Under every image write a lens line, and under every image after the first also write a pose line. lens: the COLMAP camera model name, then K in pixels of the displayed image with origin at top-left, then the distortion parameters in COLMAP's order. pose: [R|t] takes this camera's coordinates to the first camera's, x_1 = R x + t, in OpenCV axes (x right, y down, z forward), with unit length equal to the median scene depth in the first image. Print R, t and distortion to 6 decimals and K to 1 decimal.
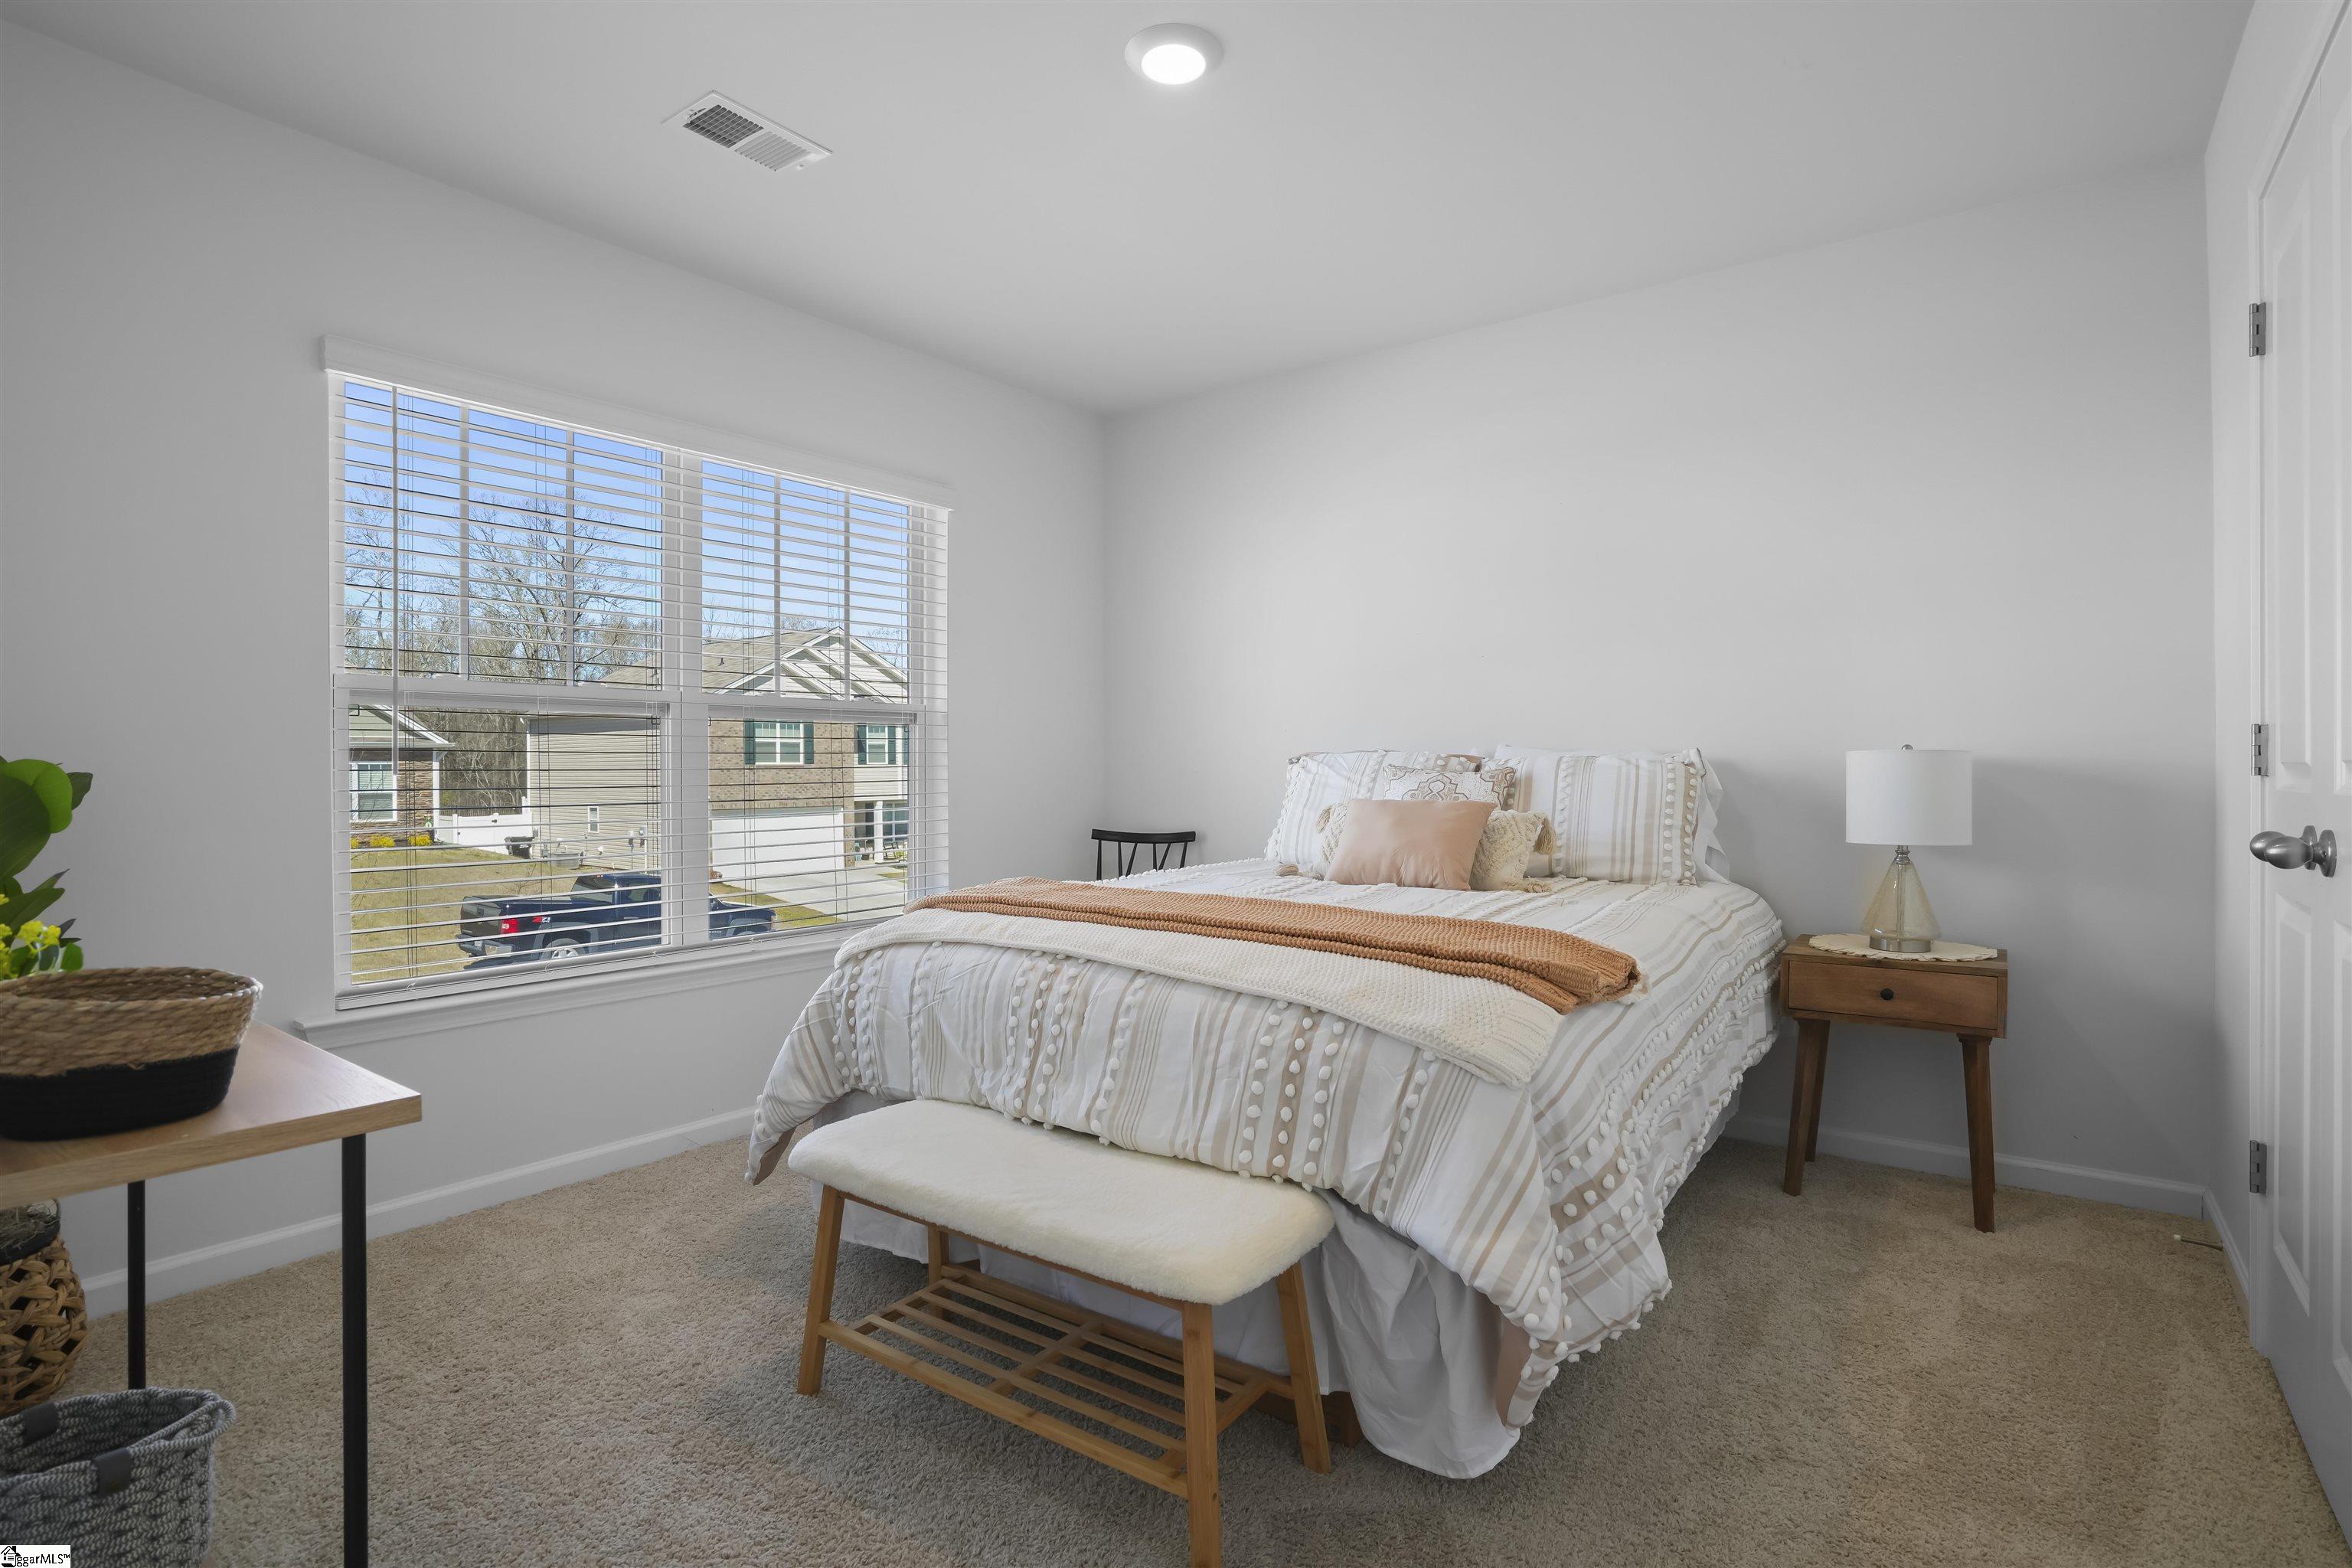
lens RADIAL K [[1137.3, 0, 1180.1], [0, 1137.3, 757.6], [0, 0, 1]] dist [-0.054744, 0.023613]
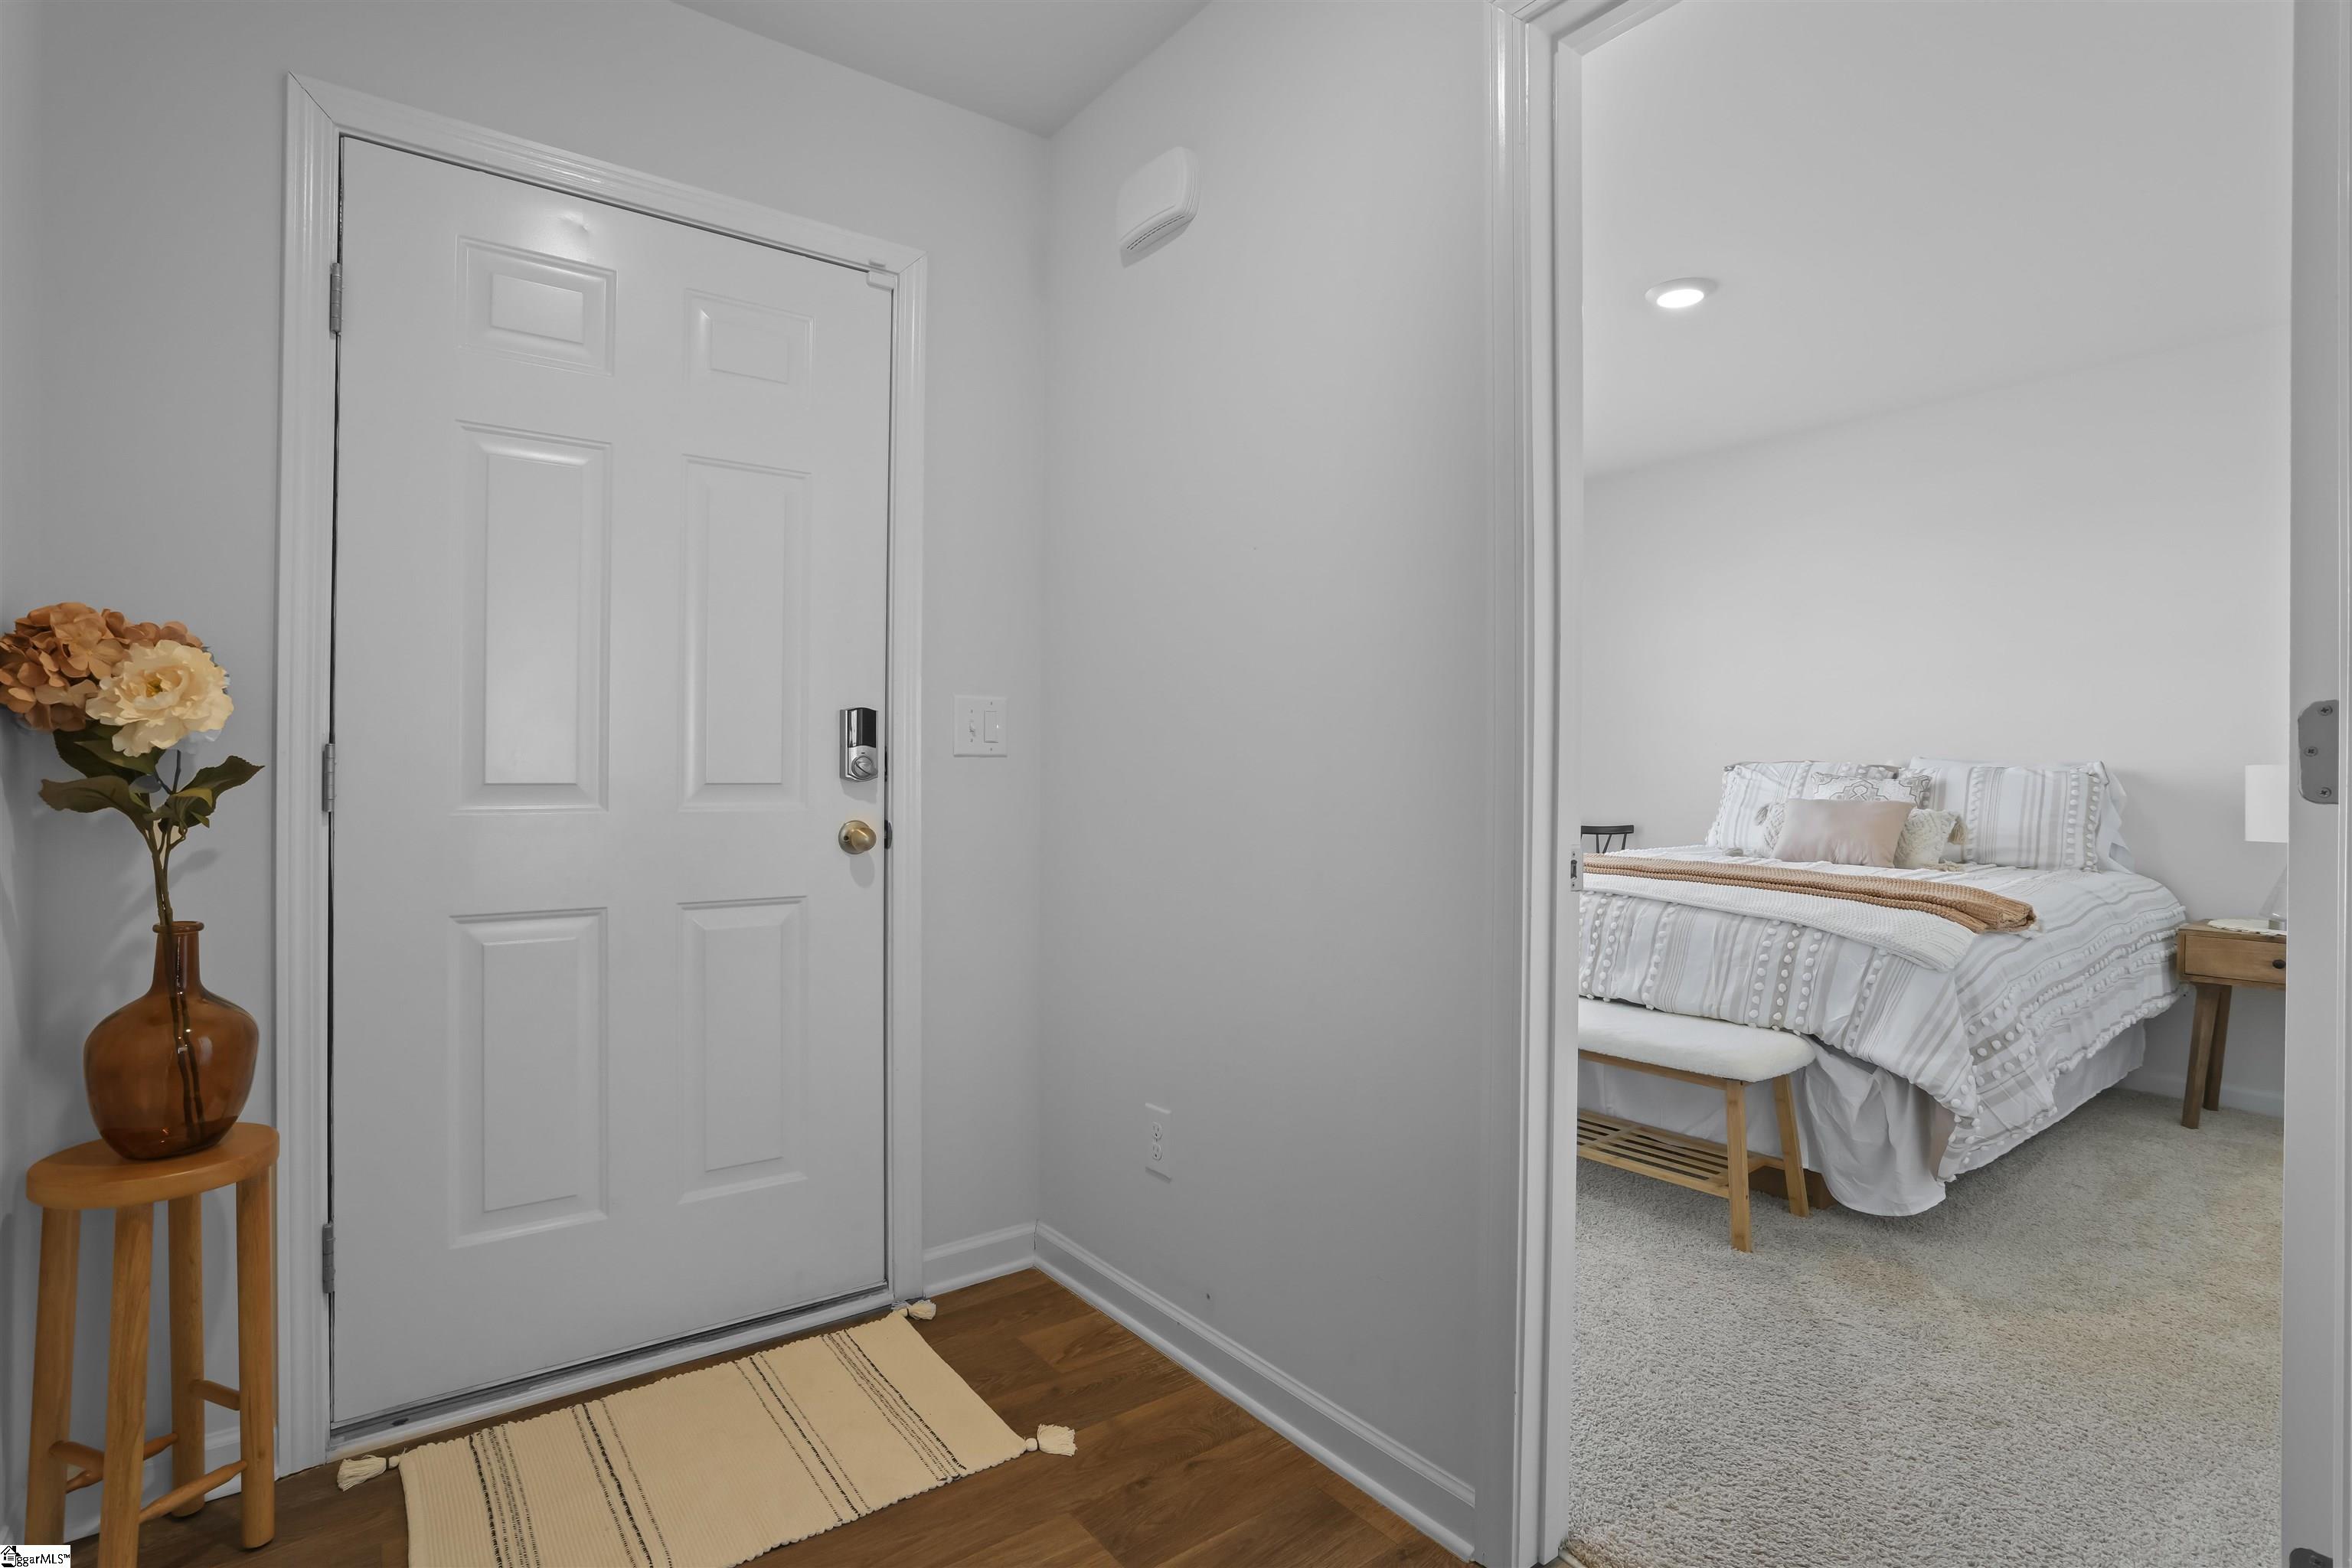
lens RADIAL K [[1137.3, 0, 1180.1], [0, 1137.3, 757.6], [0, 0, 1]] dist [-0.054744, 0.023613]
pose [[0.958371, 0.004931, -0.285484, -0.254971], [-0.006309, 0.999972, -0.003908, -0.001924], [0.285457, 0.005546, 0.958375, -0.722303]]
